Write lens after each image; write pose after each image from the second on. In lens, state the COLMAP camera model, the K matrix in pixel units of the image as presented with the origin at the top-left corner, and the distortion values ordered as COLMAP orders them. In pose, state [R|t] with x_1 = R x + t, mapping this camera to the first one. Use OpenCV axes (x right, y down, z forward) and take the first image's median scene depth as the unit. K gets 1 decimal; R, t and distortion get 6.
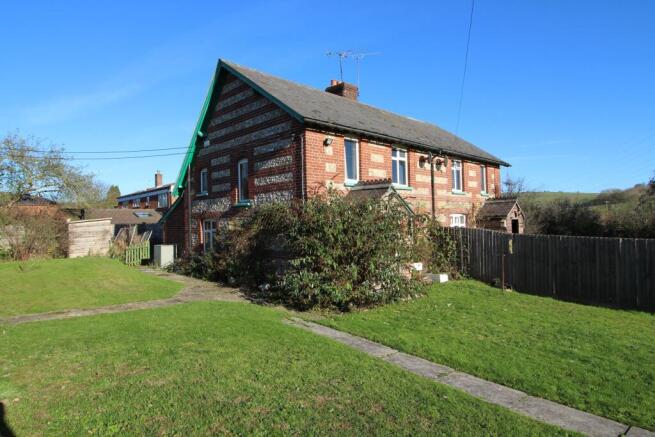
lens RADIAL K [[385.0, 0, 327.5], [0, 385.0, 218.5], [0, 0, 1]] dist [-0.004973, -0.000849]
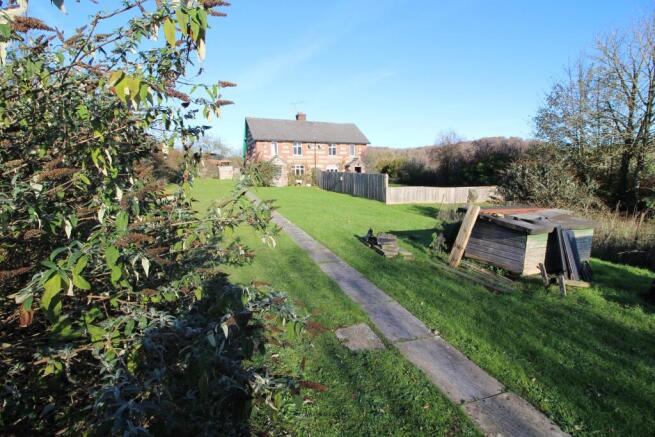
lens RADIAL K [[303.6, 0, 327.5], [0, 303.6, 218.5], [0, 0, 1]] dist [0.000598, 0.000025]
pose [[0.933947, 0.066311, -0.351206, 1.185653], [-0.007636, 0.986116, 0.165883, 0.007667], [0.357330, -0.152244, 0.921486, -1.126892]]
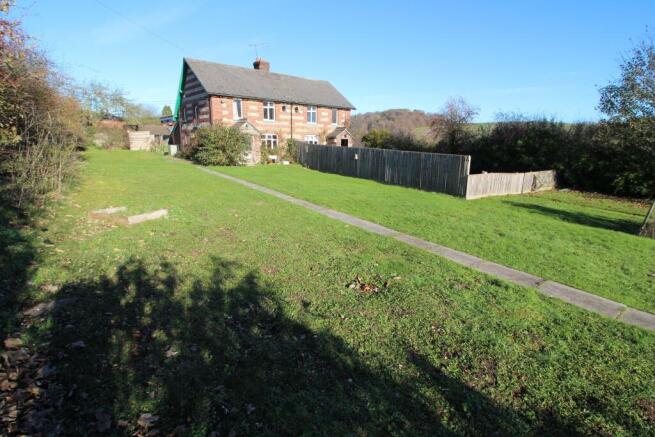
lens RADIAL K [[320.8, 0, 327.5], [0, 320.8, 218.5], [0, 0, 1]] dist [-0.001070, 0.000058]
pose [[0.996430, 0.055301, -0.063790, 0.608733], [-0.038167, 0.969048, 0.243905, -0.001403], [0.075304, -0.240599, 0.967699, -0.802097]]
